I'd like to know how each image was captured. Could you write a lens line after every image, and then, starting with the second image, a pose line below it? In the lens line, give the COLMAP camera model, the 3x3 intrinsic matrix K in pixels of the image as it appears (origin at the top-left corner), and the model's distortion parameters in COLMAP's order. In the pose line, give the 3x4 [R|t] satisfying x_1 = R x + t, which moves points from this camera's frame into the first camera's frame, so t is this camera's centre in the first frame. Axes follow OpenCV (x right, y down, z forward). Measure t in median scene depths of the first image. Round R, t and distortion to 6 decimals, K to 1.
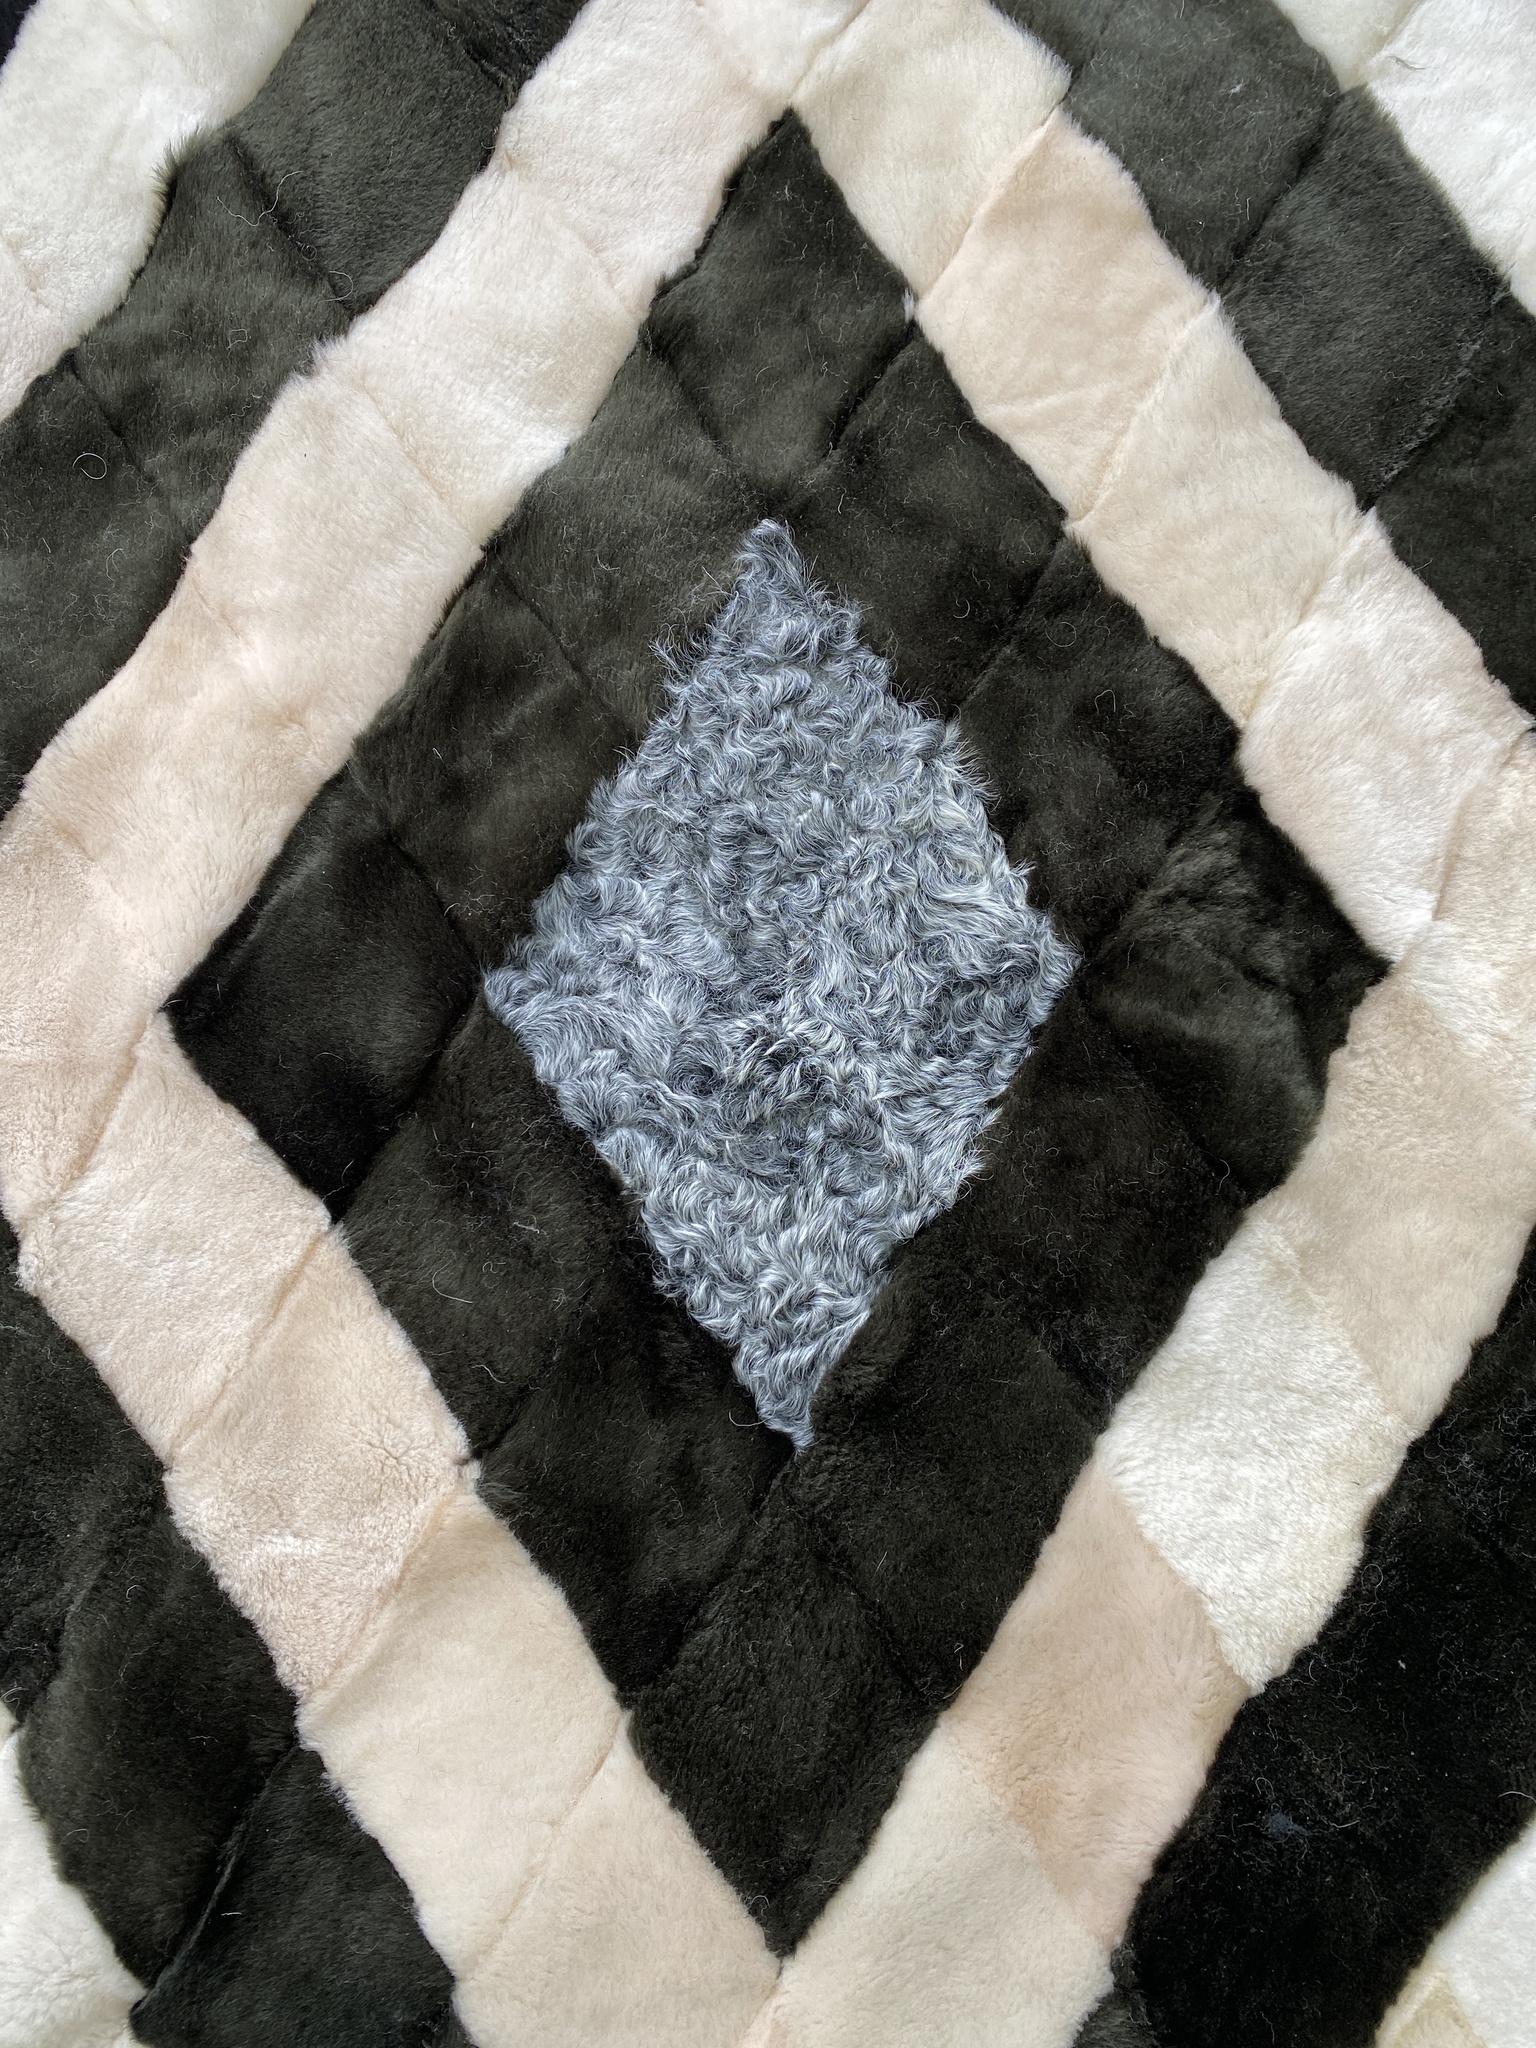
lens RADIAL K [[1553.0, 0, 783.3], [0, 1553.0, 1010.7], [0, 0, 1]] dist [0.023364, -0.025124]
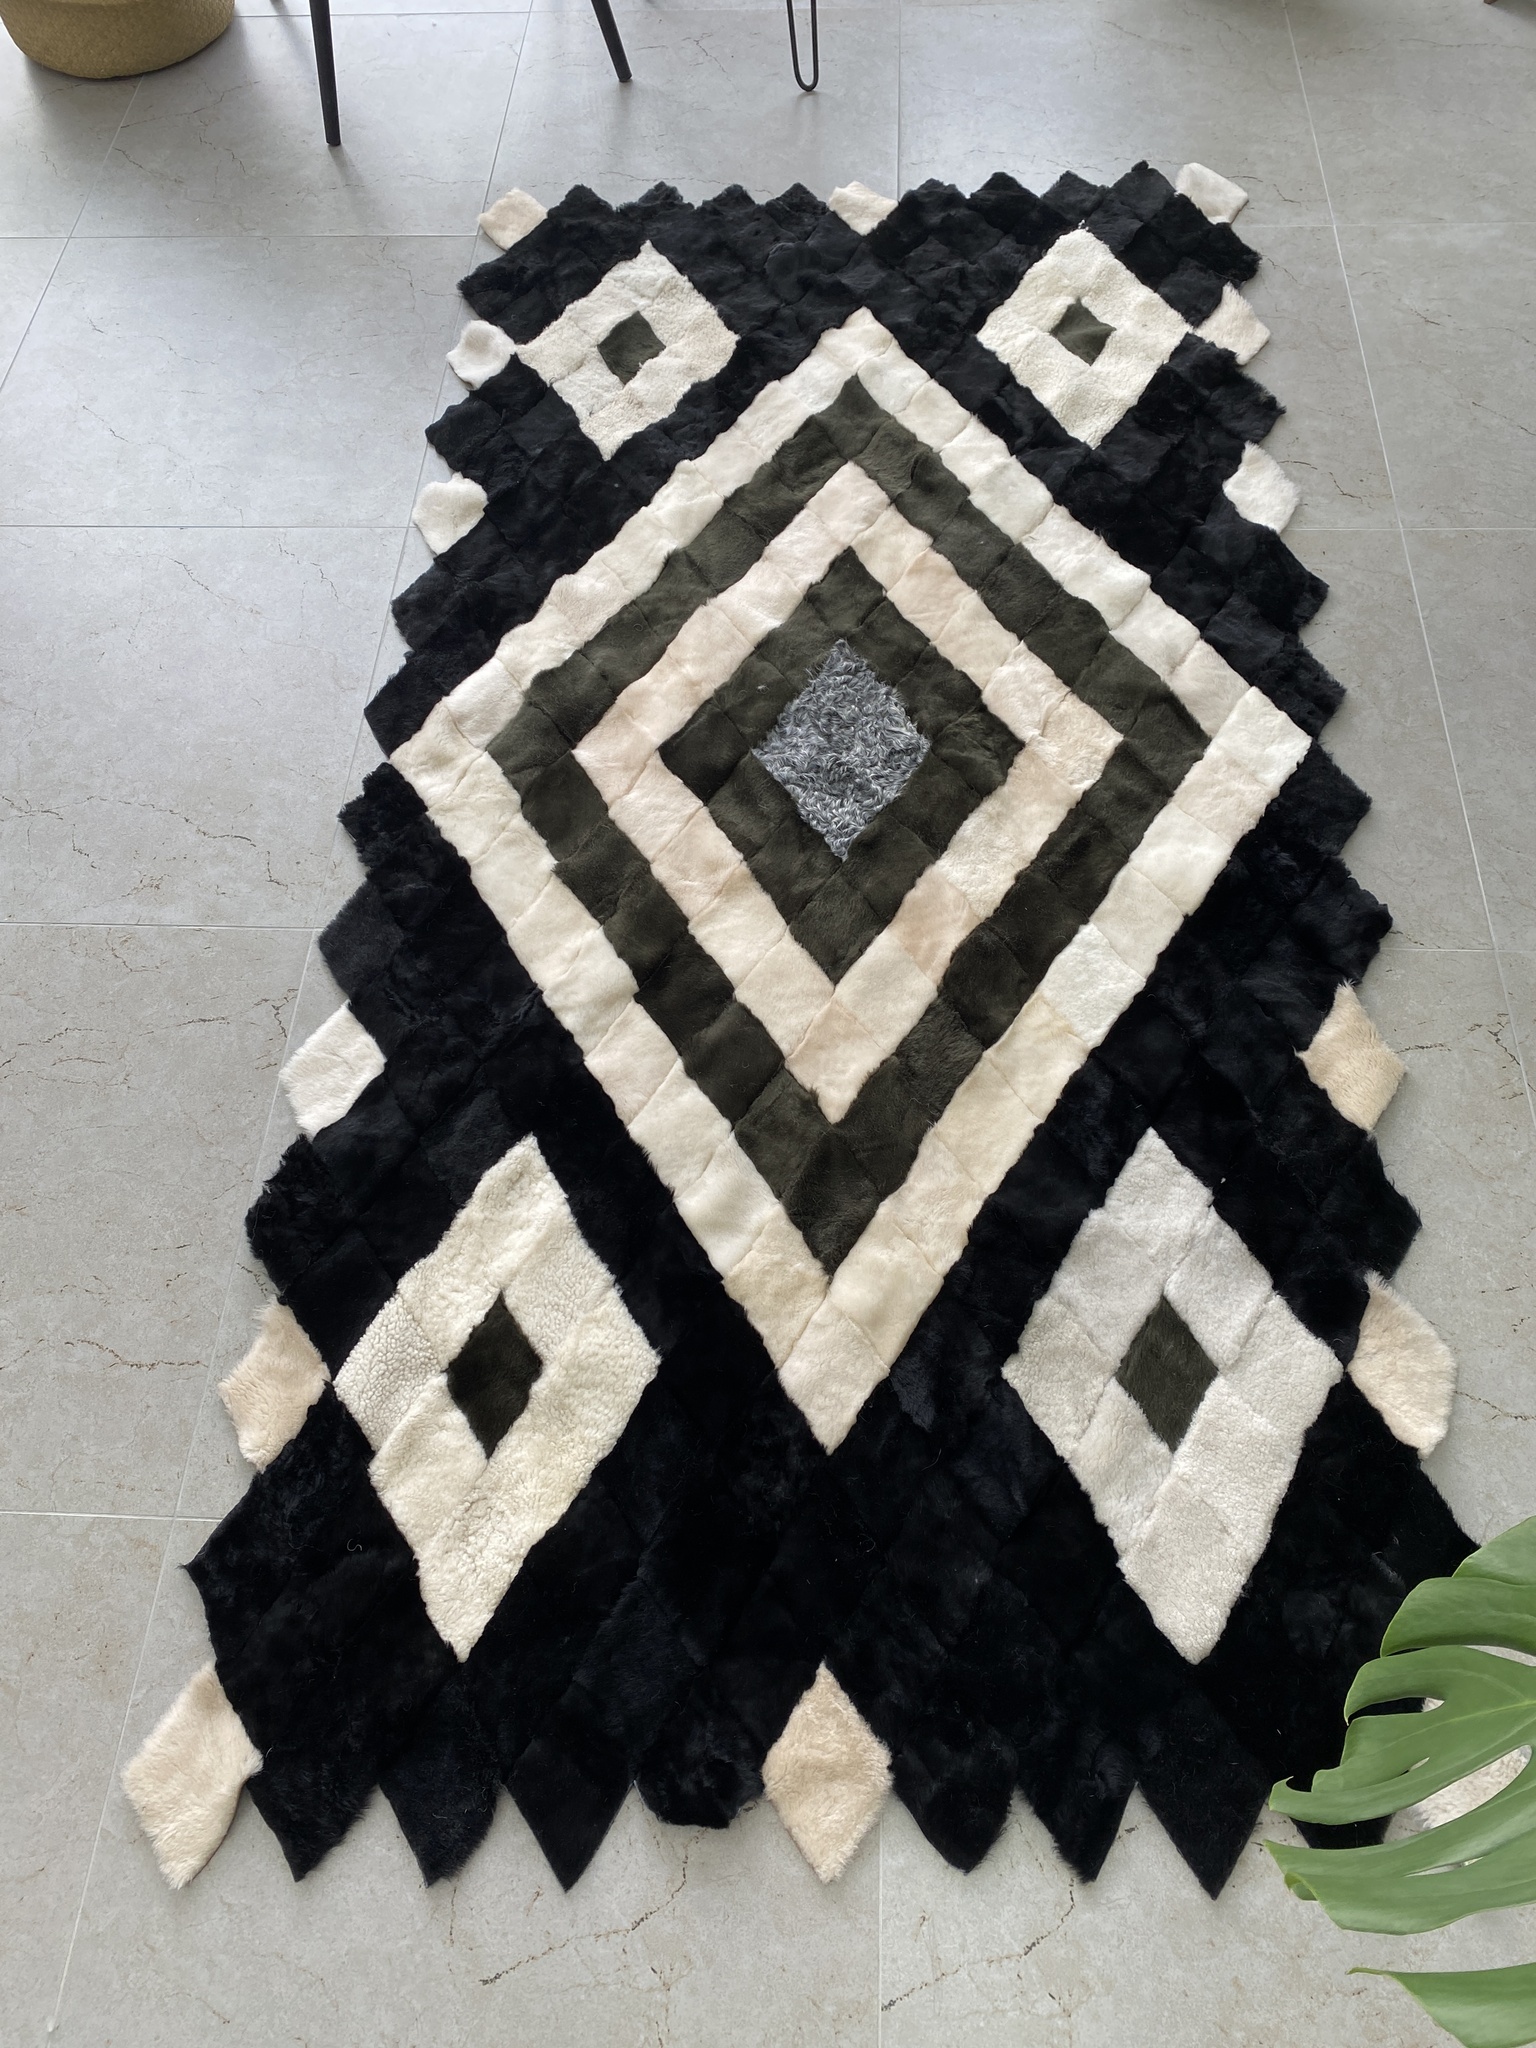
lens RADIAL K [[1553.0, 0, 774.5], [0, 1553.0, 1039.2], [0, 0, 1]] dist [0.023364, -0.025124]
pose [[0.998687, 0.023709, -0.045410, 0.020977], [-0.039691, 0.918542, -0.393327, 1.830609], [0.032386, 0.394613, 0.918277, -1.772366]]
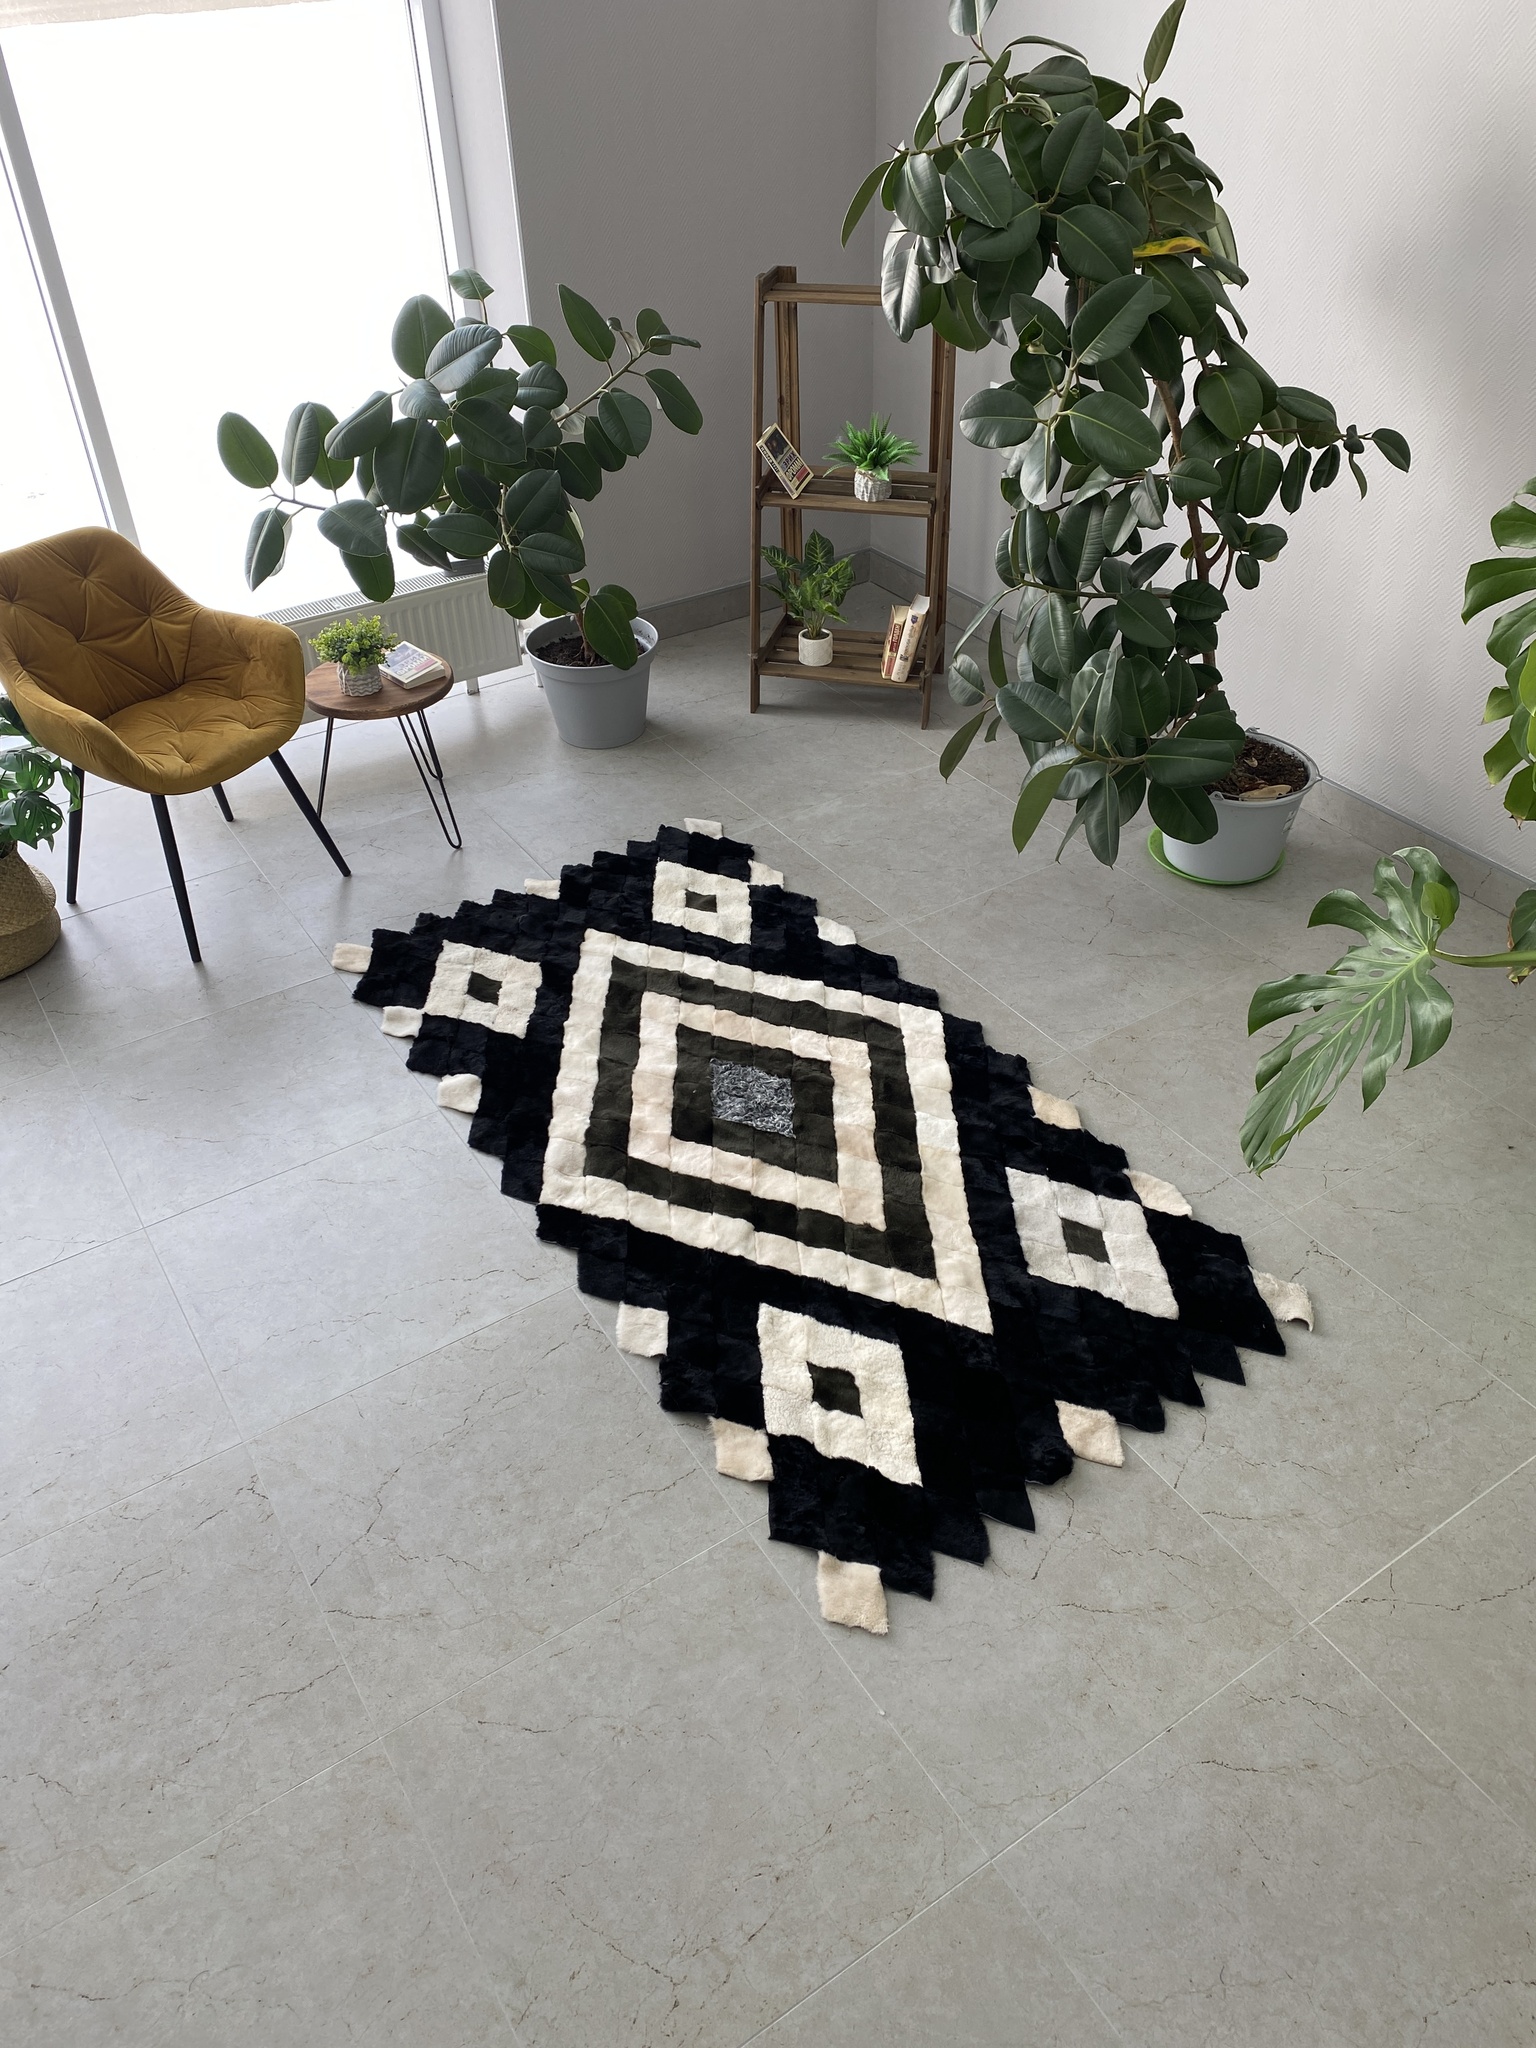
lens RADIAL K [[1553.0, 0, 772.1], [0, 1553.0, 998.4], [0, 0, 1]] dist [0.023364, -0.025124]
pose [[0.835817, -0.332312, 0.437011, -2.528968], [0.546003, 0.586322, -0.598420, 3.519369], [-0.057367, 0.738779, 0.671502, -3.505143]]
